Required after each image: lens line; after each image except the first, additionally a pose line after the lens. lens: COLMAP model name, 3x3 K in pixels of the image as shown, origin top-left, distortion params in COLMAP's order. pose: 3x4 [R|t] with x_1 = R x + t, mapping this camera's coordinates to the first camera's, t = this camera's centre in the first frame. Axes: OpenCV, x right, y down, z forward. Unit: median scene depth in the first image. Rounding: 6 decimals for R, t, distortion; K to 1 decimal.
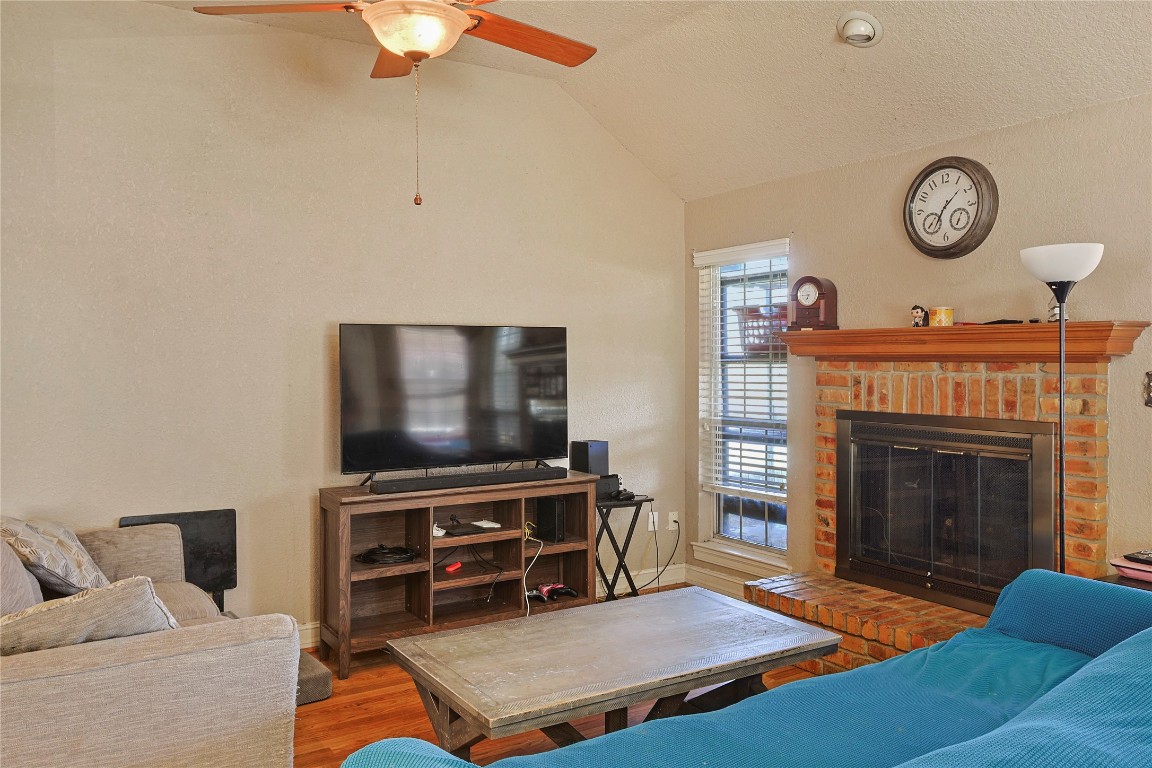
lens RADIAL K [[861.8, 0, 577.4], [0, 861.8, 363.1], [0, 0, 1]] dist [0.000497, 0.003458]
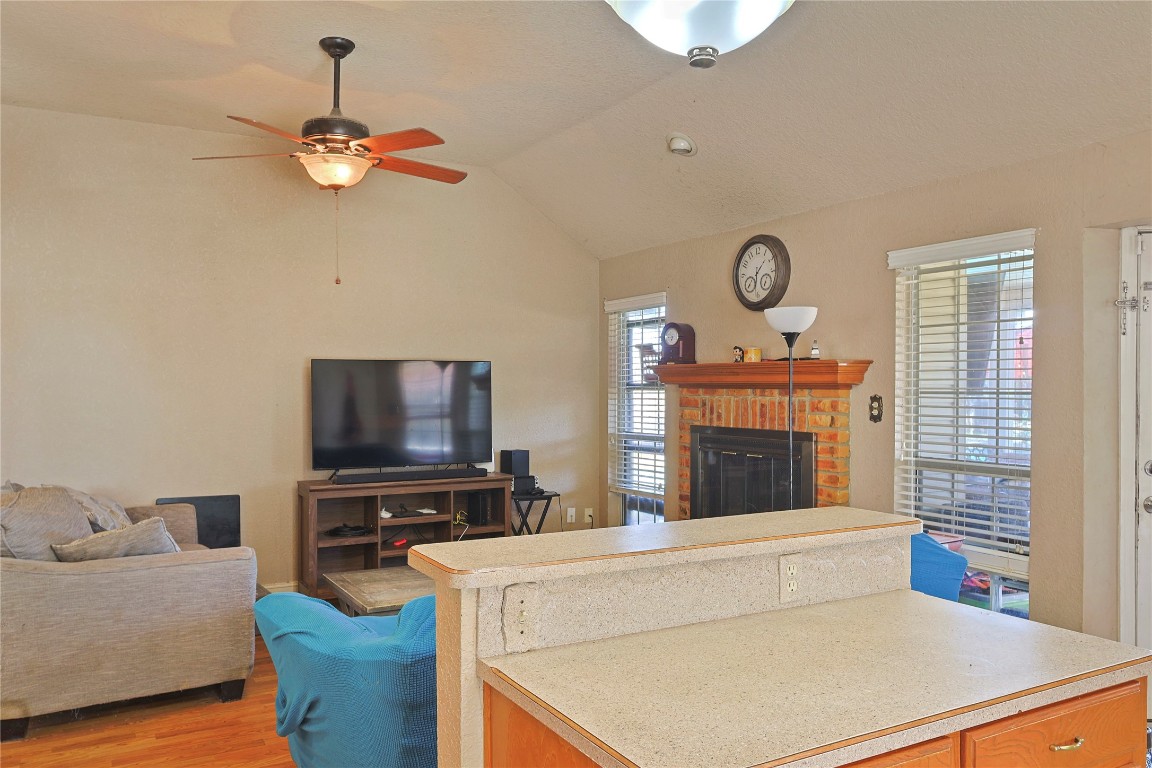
lens RADIAL K [[855.8, 0, 577.3], [0, 855.8, 399.1], [0, 0, 1]] dist [-0.000451, -0.001854]
pose [[0.998974, 0.003559, -0.045141, 0.196598], [-0.003107, 0.999944, 0.010090, 0.002060], [0.045175, -0.009939, 0.998930, -0.316115]]
